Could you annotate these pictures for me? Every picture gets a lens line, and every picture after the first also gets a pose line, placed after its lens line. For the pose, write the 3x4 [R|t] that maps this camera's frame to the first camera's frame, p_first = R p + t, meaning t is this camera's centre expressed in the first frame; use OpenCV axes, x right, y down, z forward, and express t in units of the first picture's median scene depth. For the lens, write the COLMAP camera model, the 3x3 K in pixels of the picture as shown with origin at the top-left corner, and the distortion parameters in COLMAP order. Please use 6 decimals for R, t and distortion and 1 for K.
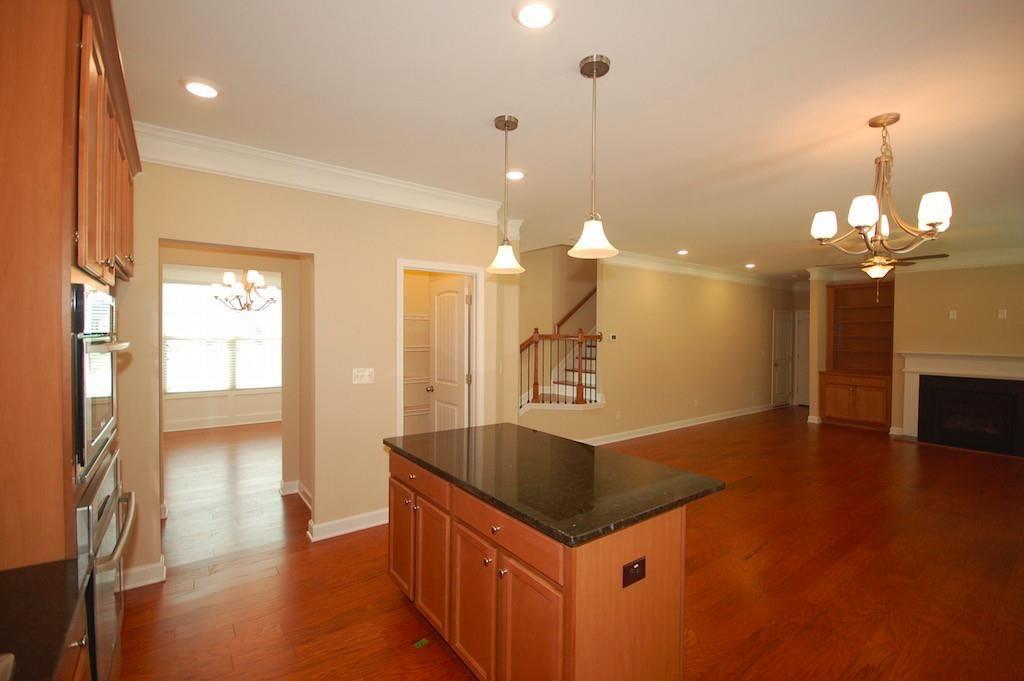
lens RADIAL K [[454.5, 0, 519.7], [0, 454.5, 335.9], [0, 0, 1]] dist [-0.003324, -0.000817]
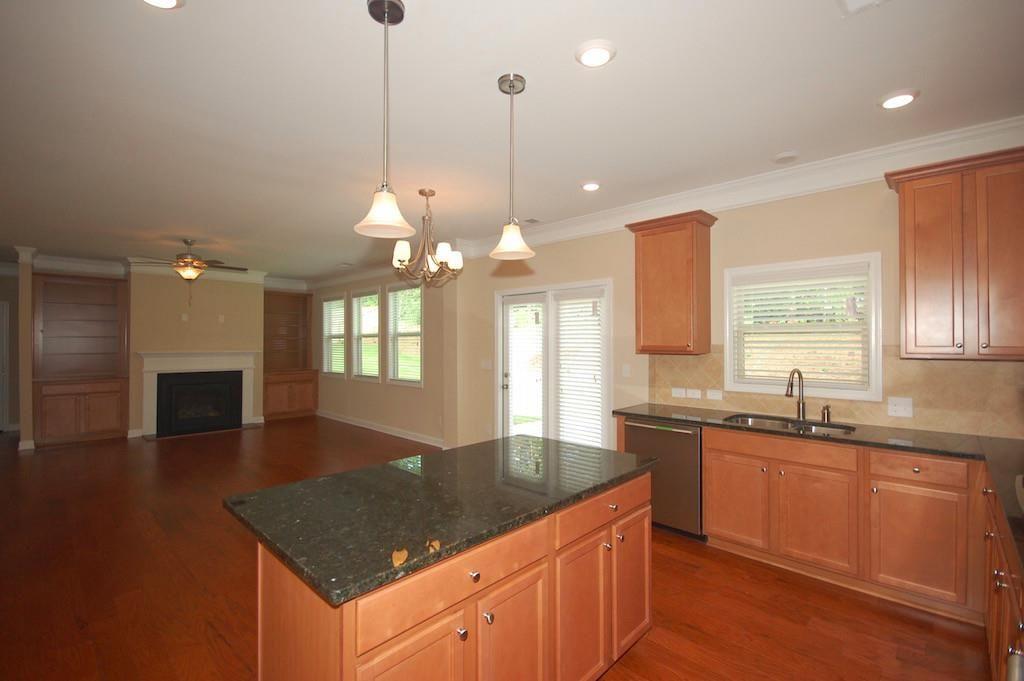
lens RADIAL K [[454.5, 0, 513.1], [0, 454.5, 339.0], [0, 0, 1]] dist [-0.003324, -0.000817]
pose [[-0.141436, 0.003241, 0.989942, -0.265580], [-0.002454, 0.999990, -0.003625, 0.007331], [-0.989944, -0.002942, -0.141427, 0.337648]]
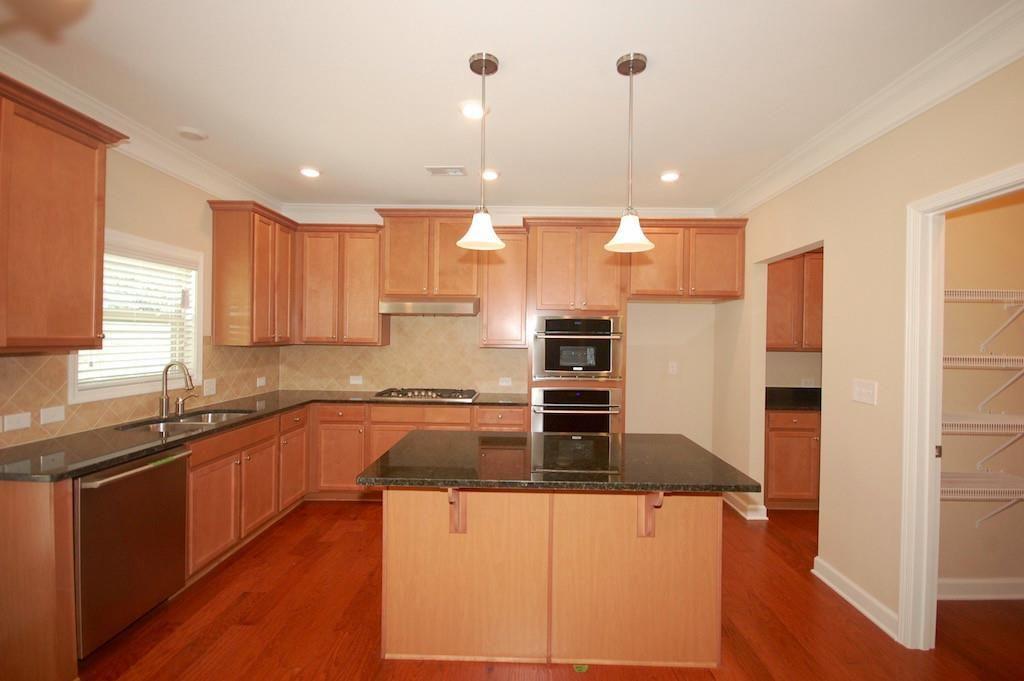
lens RADIAL K [[454.5, 0, 513.6], [0, 454.5, 338.5], [0, 0, 1]] dist [-0.003324, -0.000817]
pose [[-0.632898, -0.002832, -0.774230, 0.284940], [-0.012186, 0.999906, 0.006304, 0.007509], [0.774139, 0.013424, -0.632873, 0.507922]]
